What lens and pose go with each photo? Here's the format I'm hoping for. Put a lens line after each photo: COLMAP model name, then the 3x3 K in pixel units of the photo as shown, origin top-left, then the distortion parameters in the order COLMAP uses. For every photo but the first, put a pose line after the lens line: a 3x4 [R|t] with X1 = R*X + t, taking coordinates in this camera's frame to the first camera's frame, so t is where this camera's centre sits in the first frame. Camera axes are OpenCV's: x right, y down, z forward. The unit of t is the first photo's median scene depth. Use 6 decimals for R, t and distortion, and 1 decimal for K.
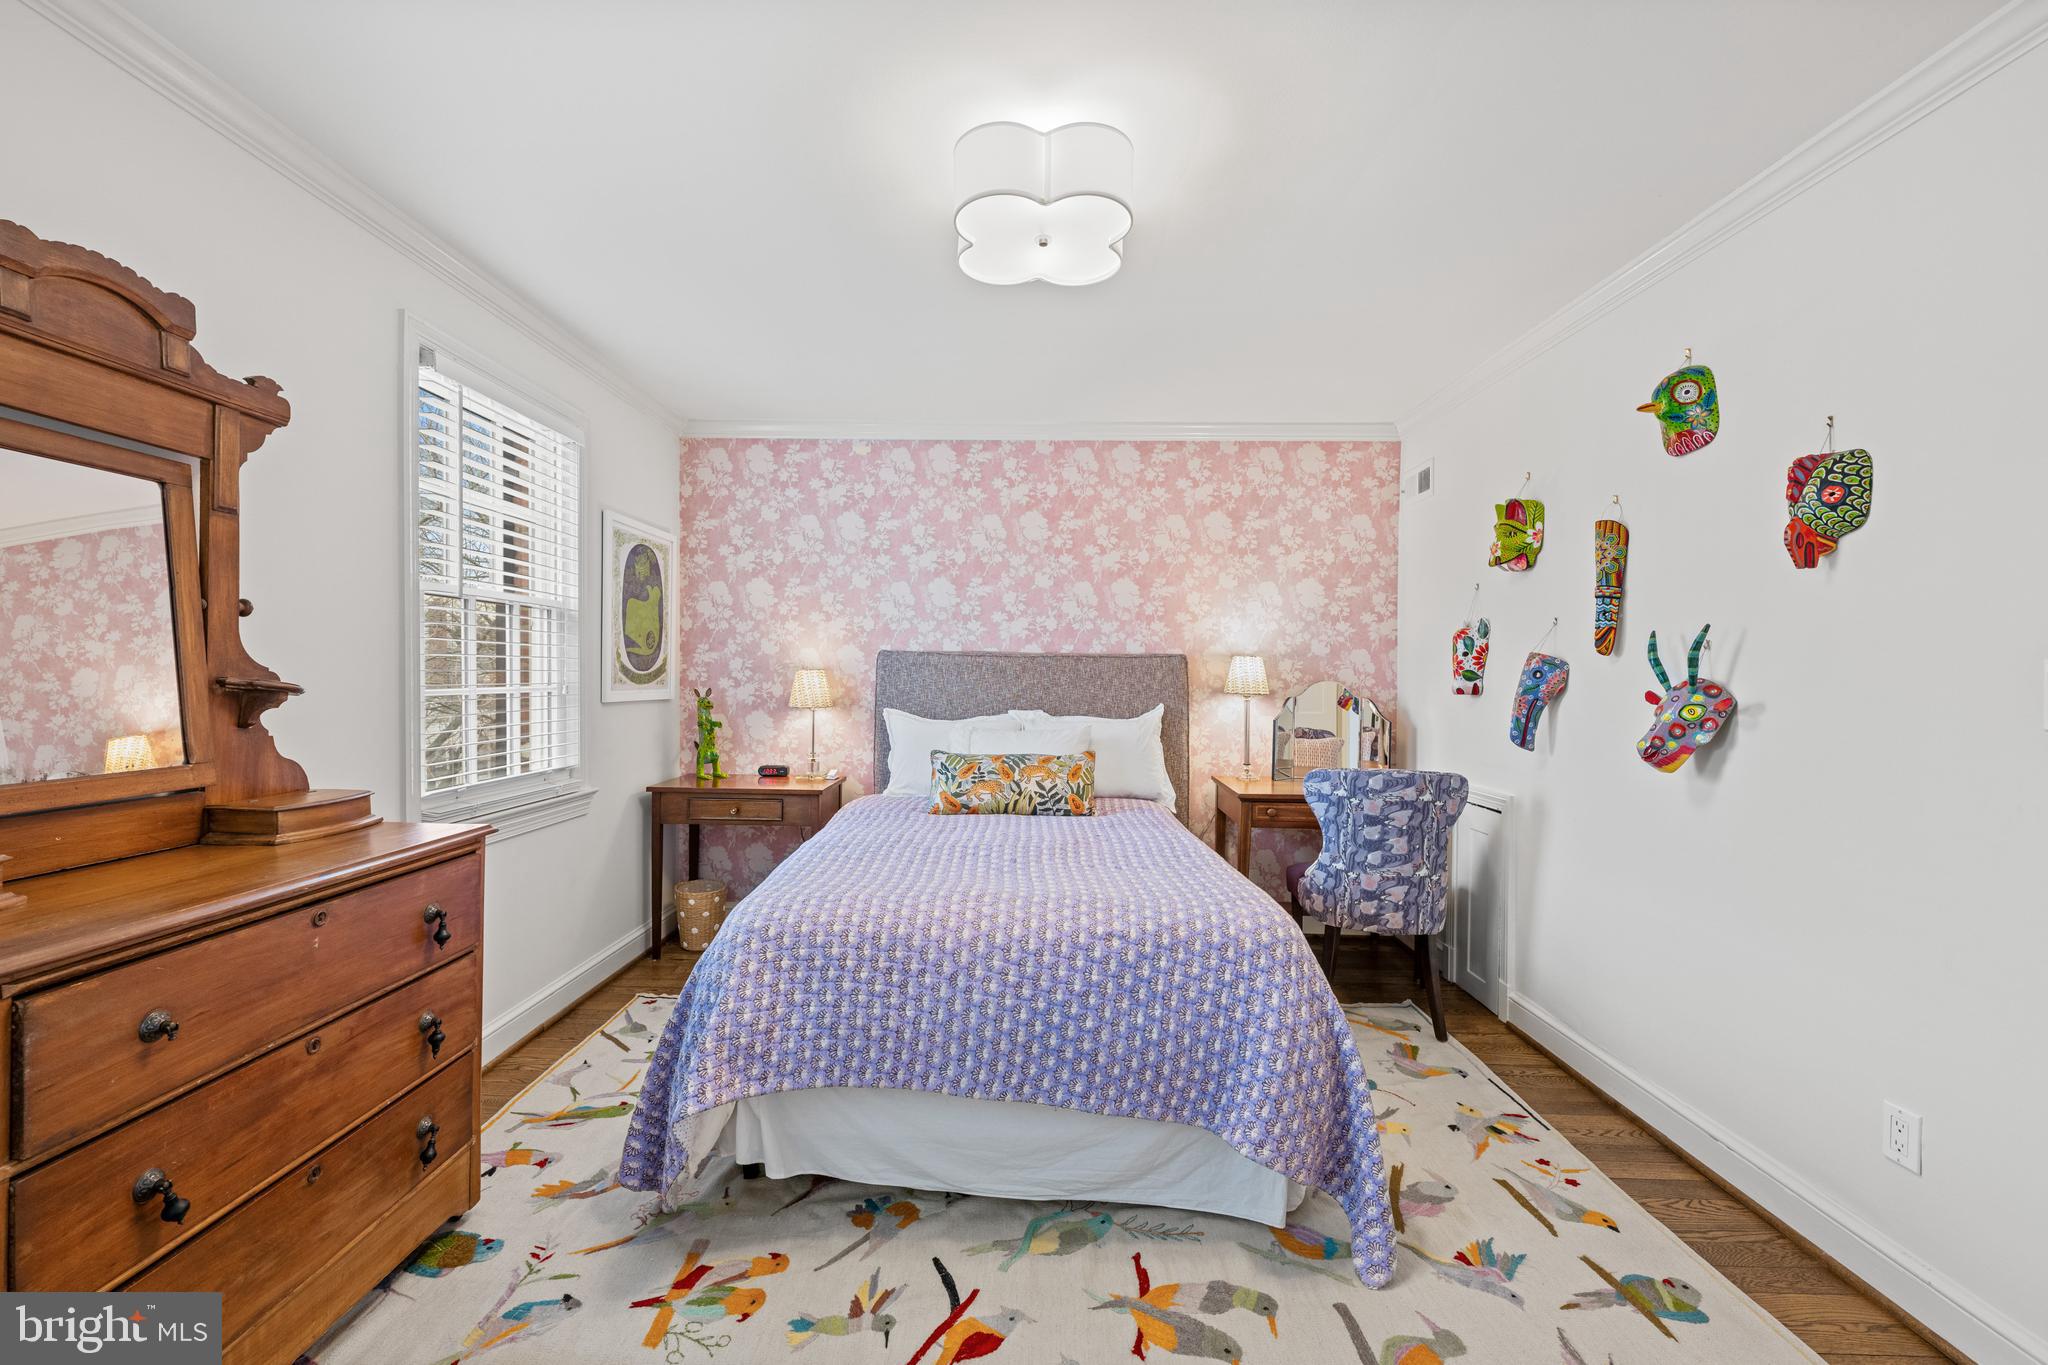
lens RADIAL K [[824.4, 0, 1014.9], [0, 824.4, 678.4], [0, 0, 1]] dist [-0.001116, -0.000057]
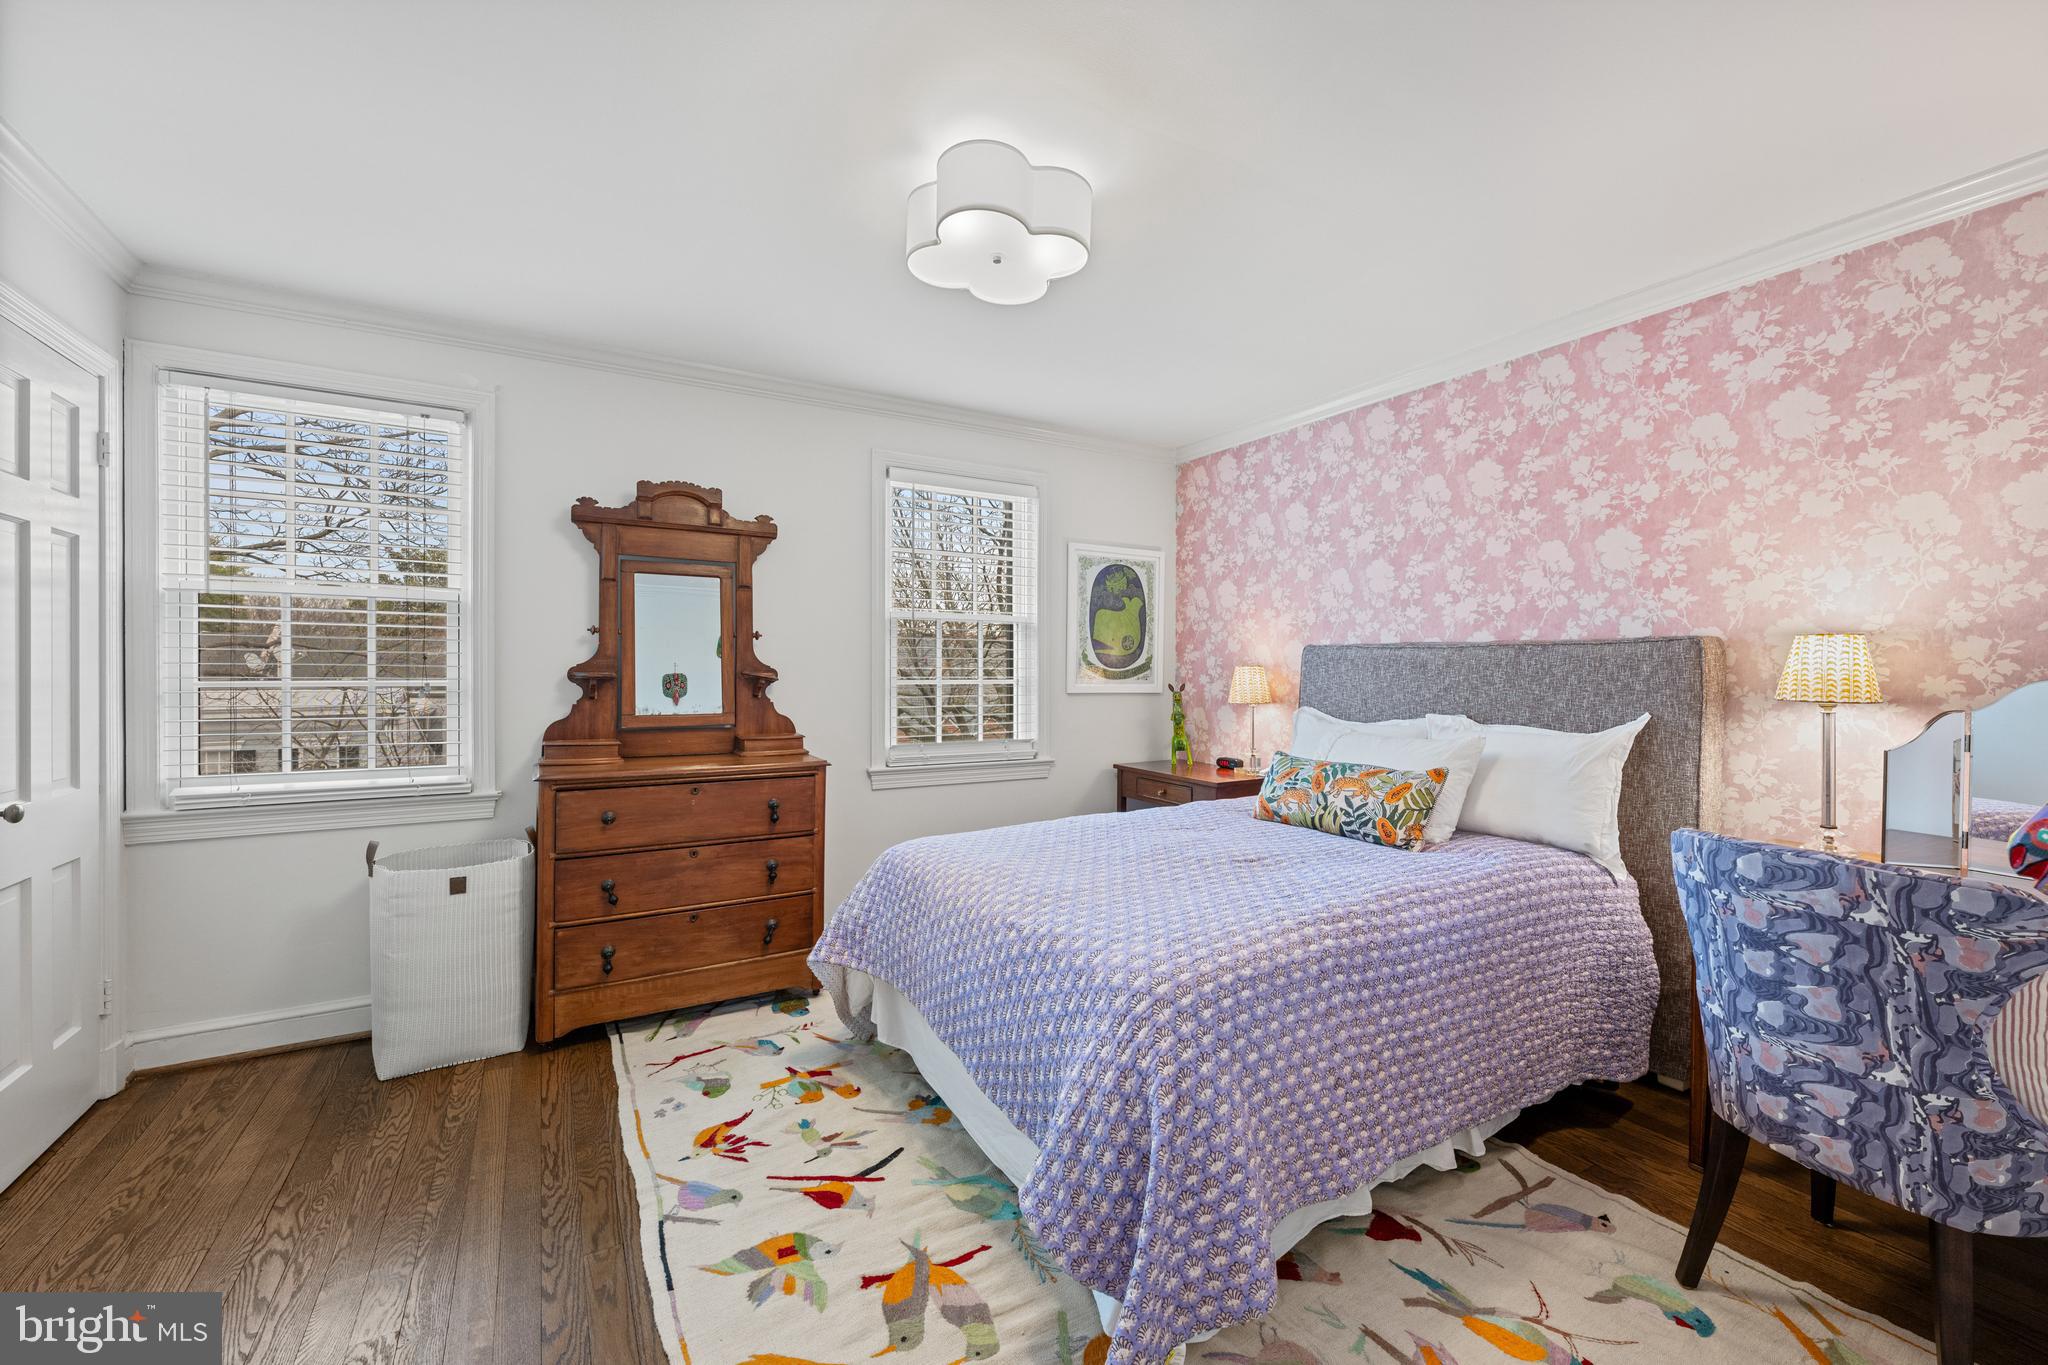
lens RADIAL K [[820.0, 0, 1024.6], [0, 820.0, 672.0], [0, 0, 1]] dist [-0.002163, 0.000085]
pose [[0.520384, -0.003987, -0.853923, 0.508234], [-0.005076, 0.999957, -0.007762, 0.005987], [0.853917, 0.008374, 0.520341, 0.257507]]
